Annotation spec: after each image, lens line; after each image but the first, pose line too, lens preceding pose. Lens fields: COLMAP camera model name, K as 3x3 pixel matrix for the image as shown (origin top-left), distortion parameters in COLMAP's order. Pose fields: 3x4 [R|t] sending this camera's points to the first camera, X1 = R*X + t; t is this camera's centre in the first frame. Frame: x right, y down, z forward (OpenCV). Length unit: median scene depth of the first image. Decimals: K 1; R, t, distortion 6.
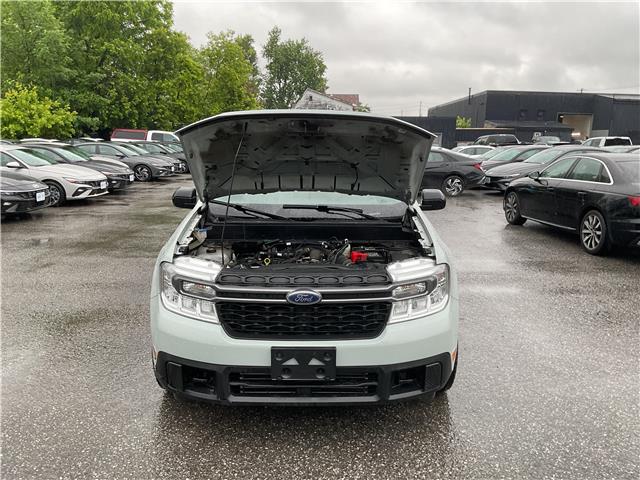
lens RADIAL K [[525.8, 0, 320.0], [0, 525.8, 240.0], [0, 0, 1]] dist [0.052821, -0.096743]
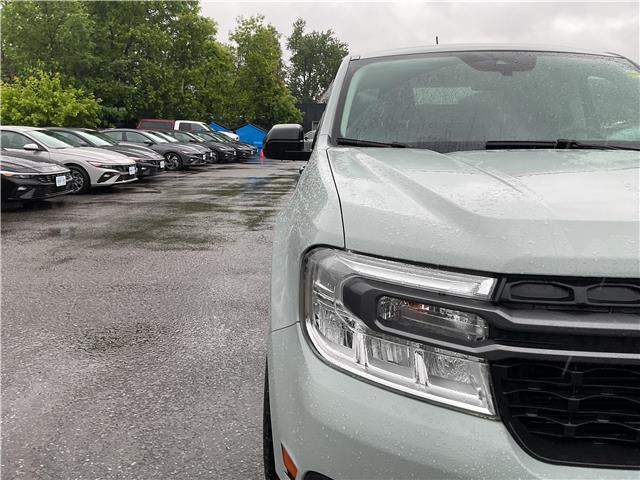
lens RADIAL K [[525.8, 0, 320.0], [0, 525.8, 240.0], [0, 0, 1]] dist [0.052821, -0.096743]
pose [[0.999143, -0.004288, -0.041178, -0.050548], [0.004610, 0.999960, 0.007716, 0.006078], [0.041144, -0.007899, 0.999122, 0.109314]]
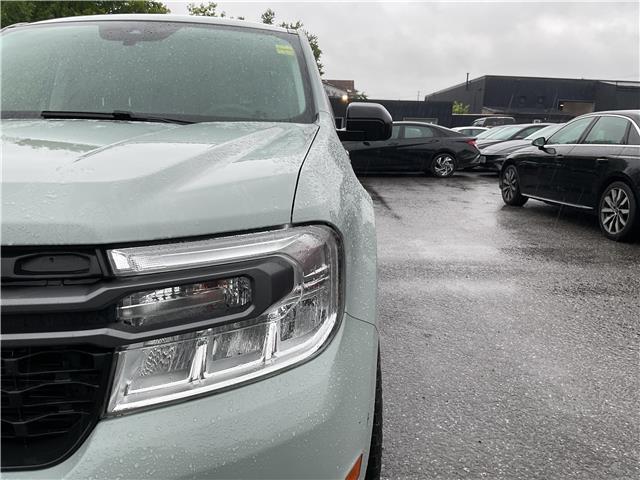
lens RADIAL K [[525.8, 0, 320.0], [0, 525.8, 240.0], [0, 0, 1]] dist [0.052821, -0.096743]
pose [[0.999915, 0.011505, 0.006179, 0.043572], [-0.011613, 0.999776, 0.017678, 0.009013], [-0.005974, -0.017749, 0.999825, 0.122078]]
